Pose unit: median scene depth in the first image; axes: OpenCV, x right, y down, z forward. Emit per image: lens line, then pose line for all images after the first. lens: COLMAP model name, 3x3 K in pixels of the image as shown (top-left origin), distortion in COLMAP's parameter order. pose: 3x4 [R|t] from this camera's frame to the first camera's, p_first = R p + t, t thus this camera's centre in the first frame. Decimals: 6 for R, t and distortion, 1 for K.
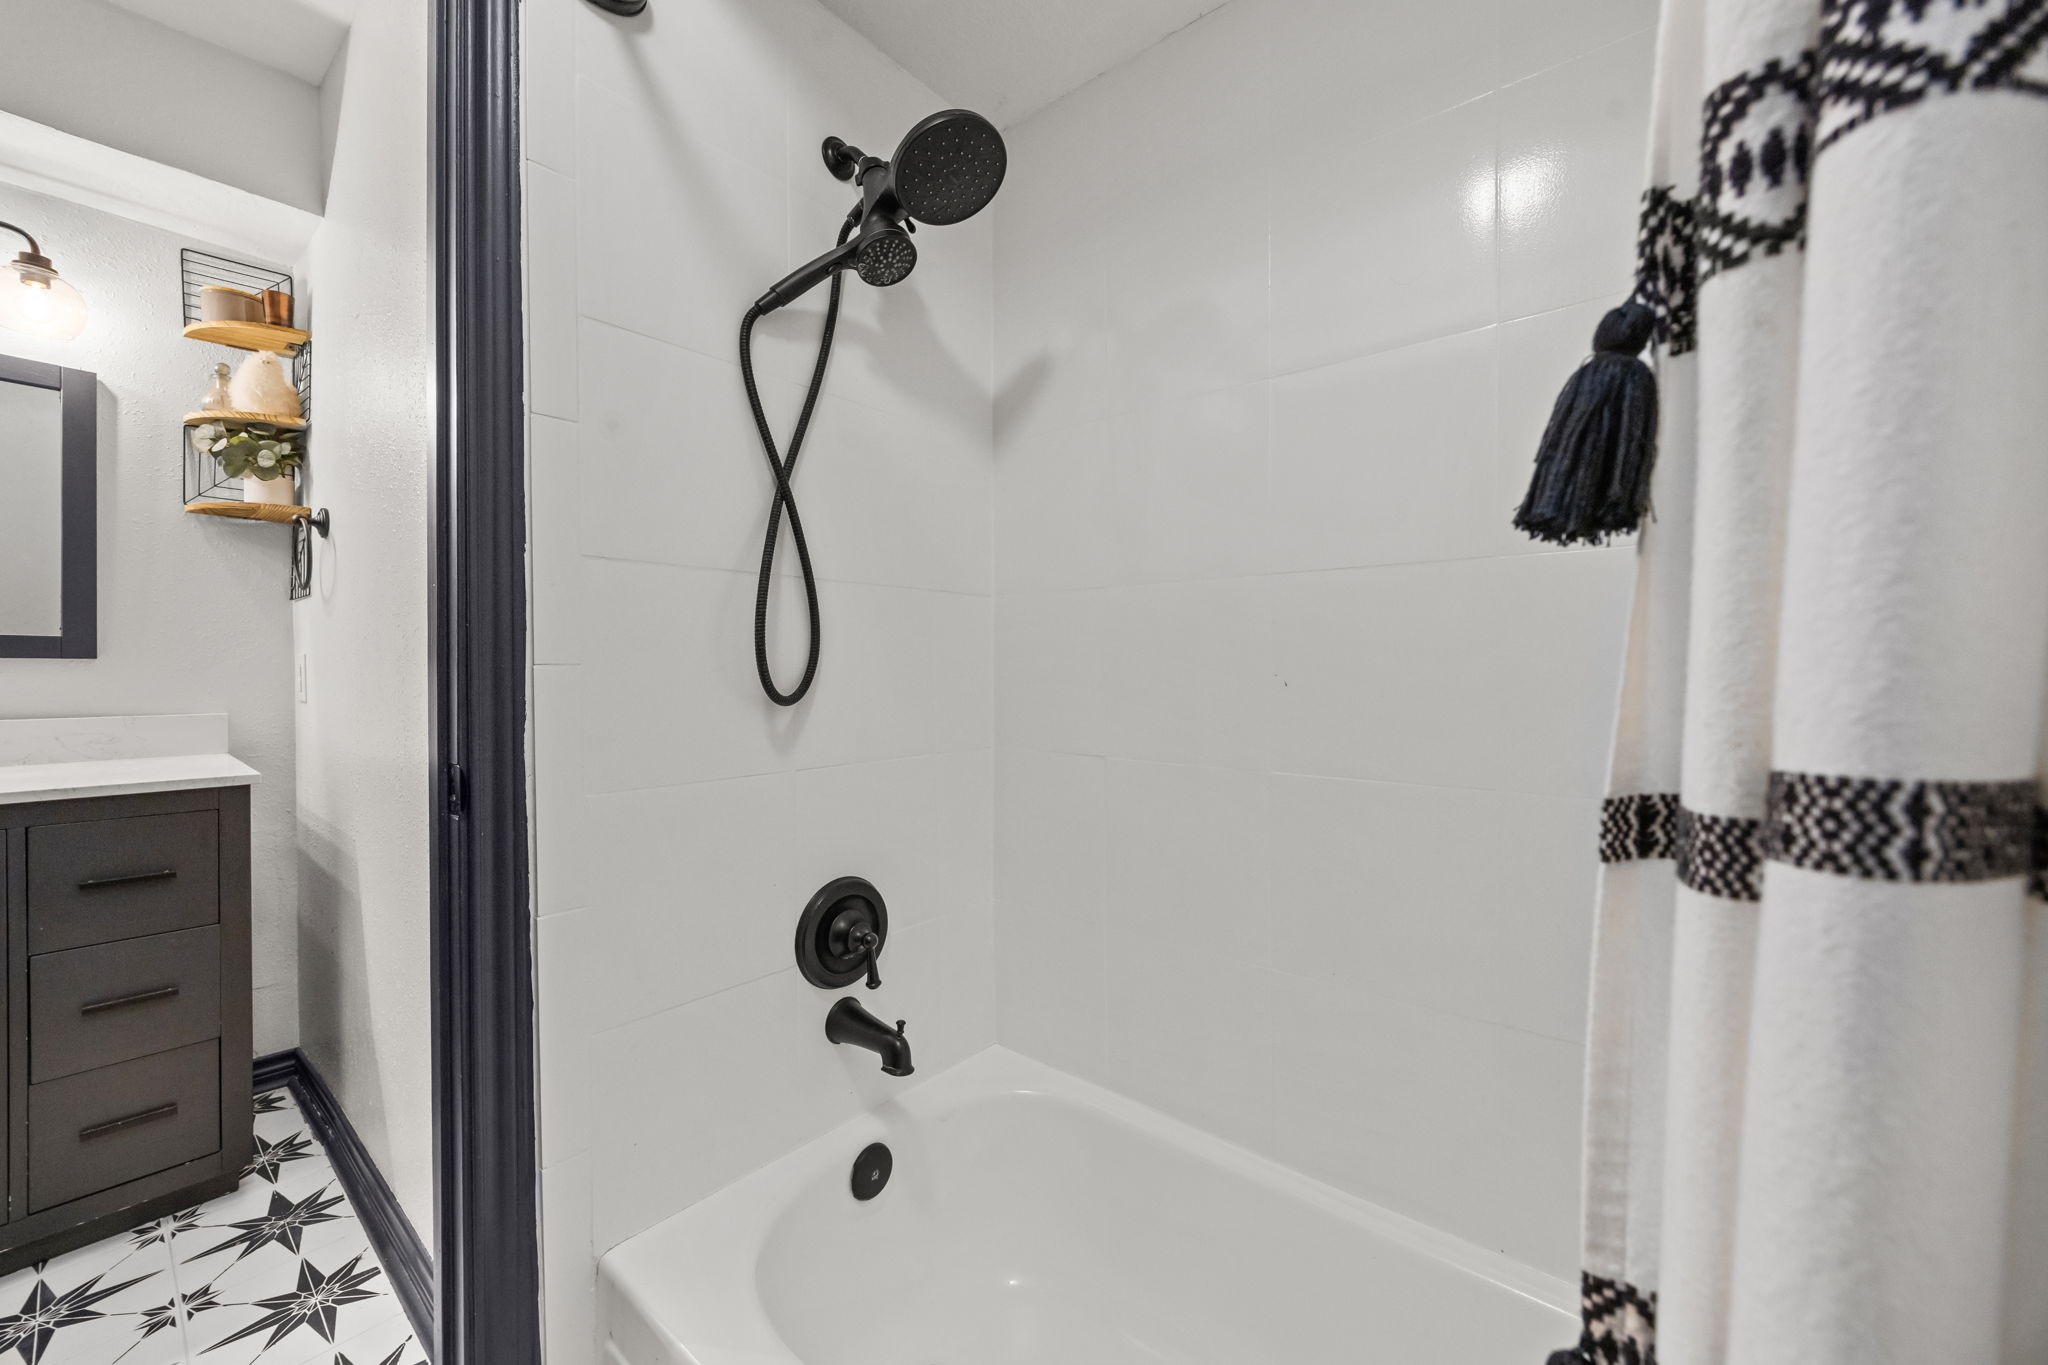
lens RADIAL K [[787.8, 0, 1025.8], [0, 787.8, 664.7], [0, 0, 1]] dist [-0.001192, -0.000313]
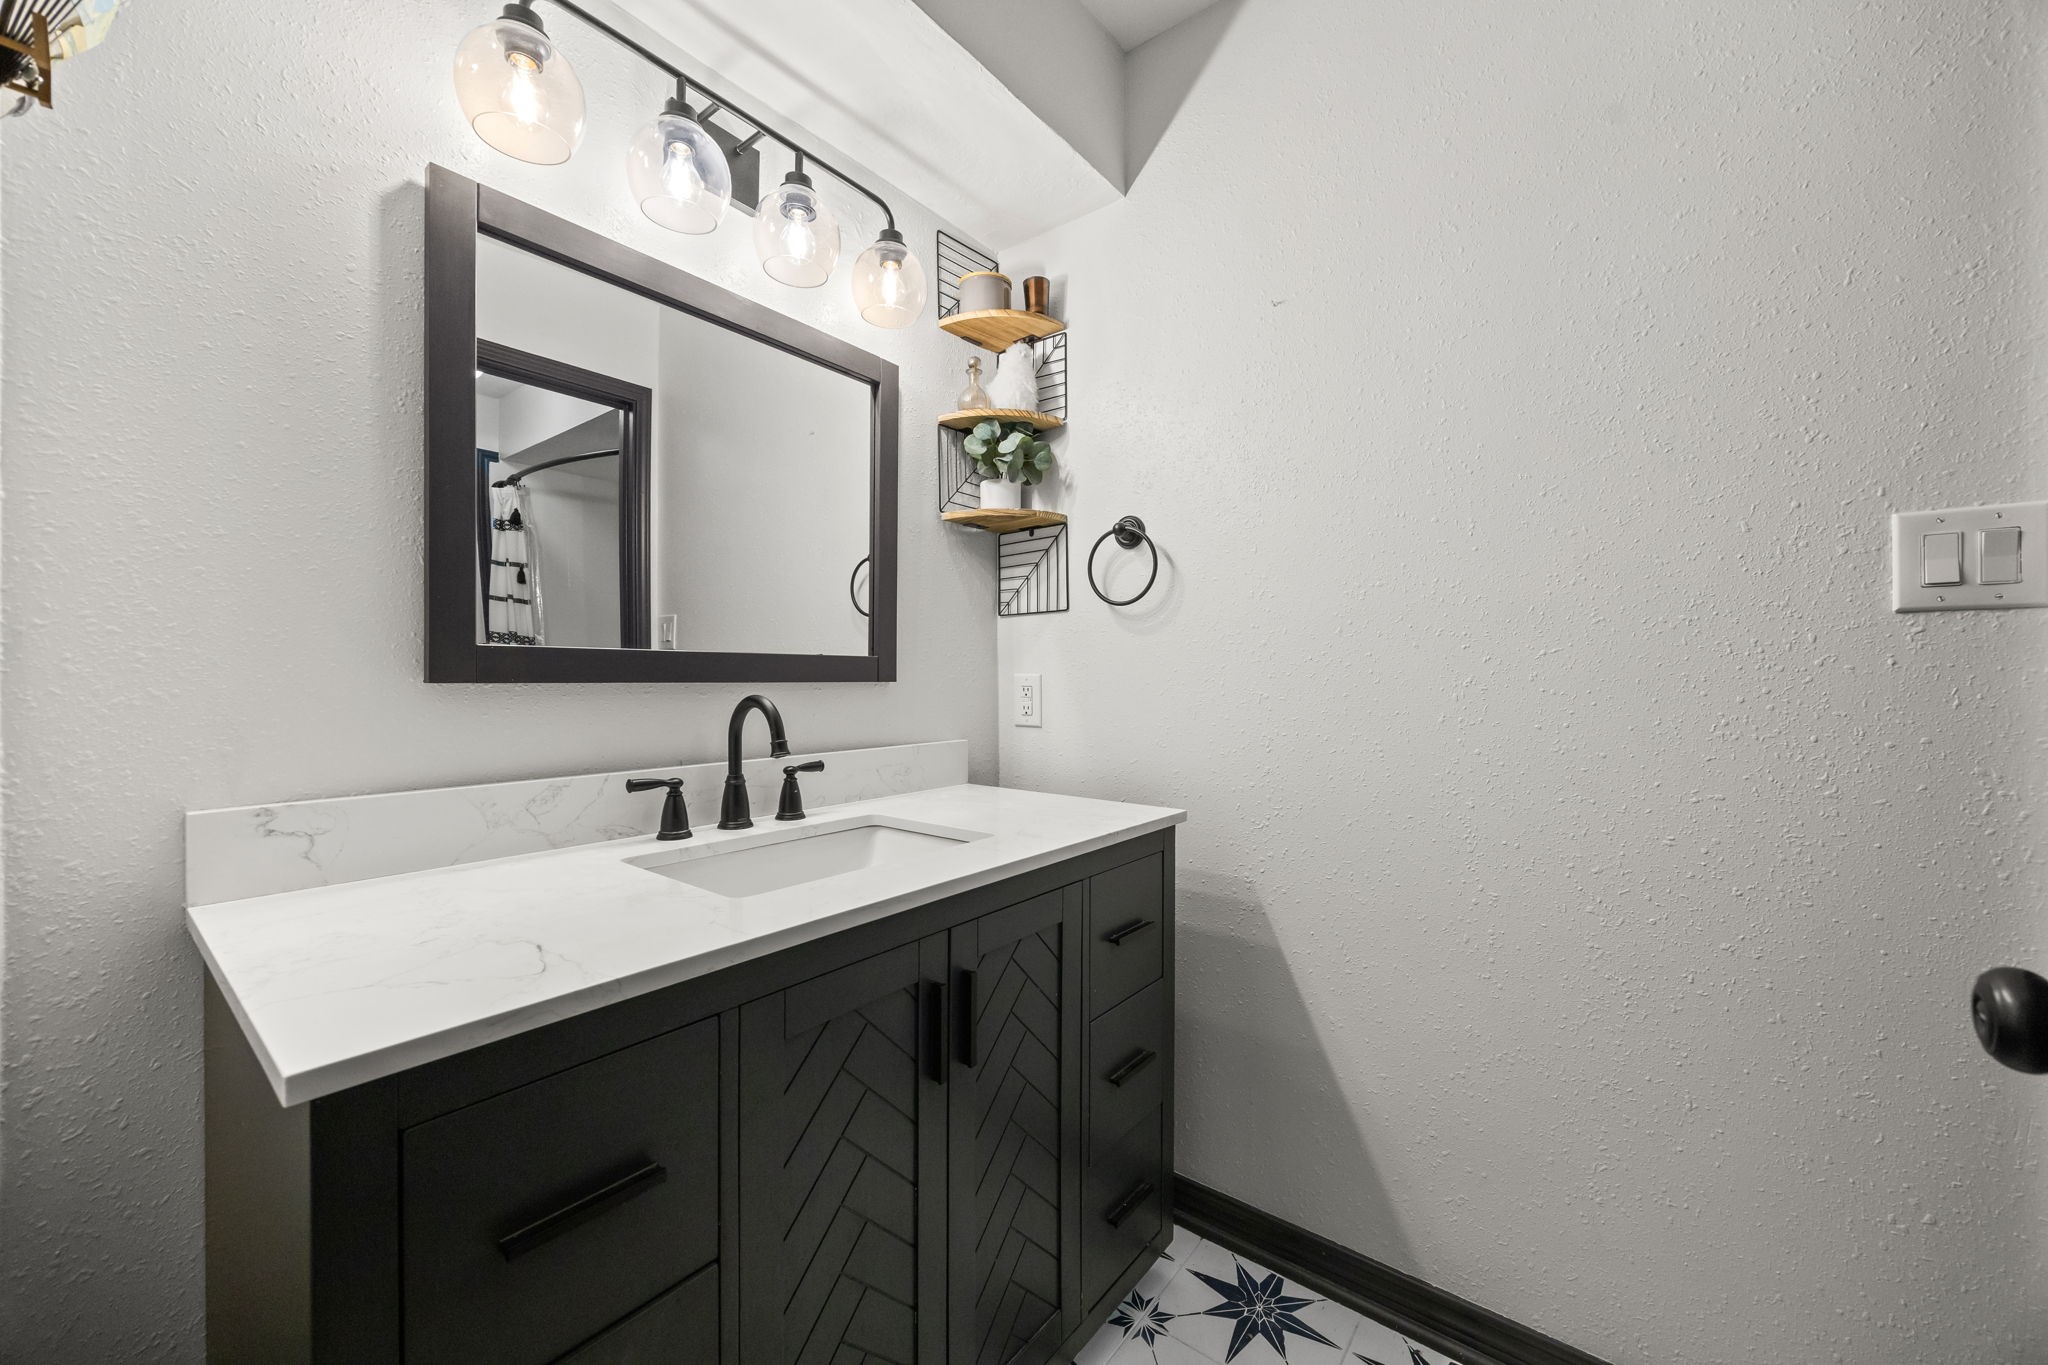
lens RADIAL K [[787.8, 0, 1021.6], [0, 787.8, 690.6], [0, 0, 1]] dist [-0.001192, -0.000313]
pose [[0.999762, 0.001219, 0.021791, -1.030538], [-0.001264, 0.999997, 0.002031, 0.001036], [-0.021788, -0.002058, 0.999760, 0.089454]]
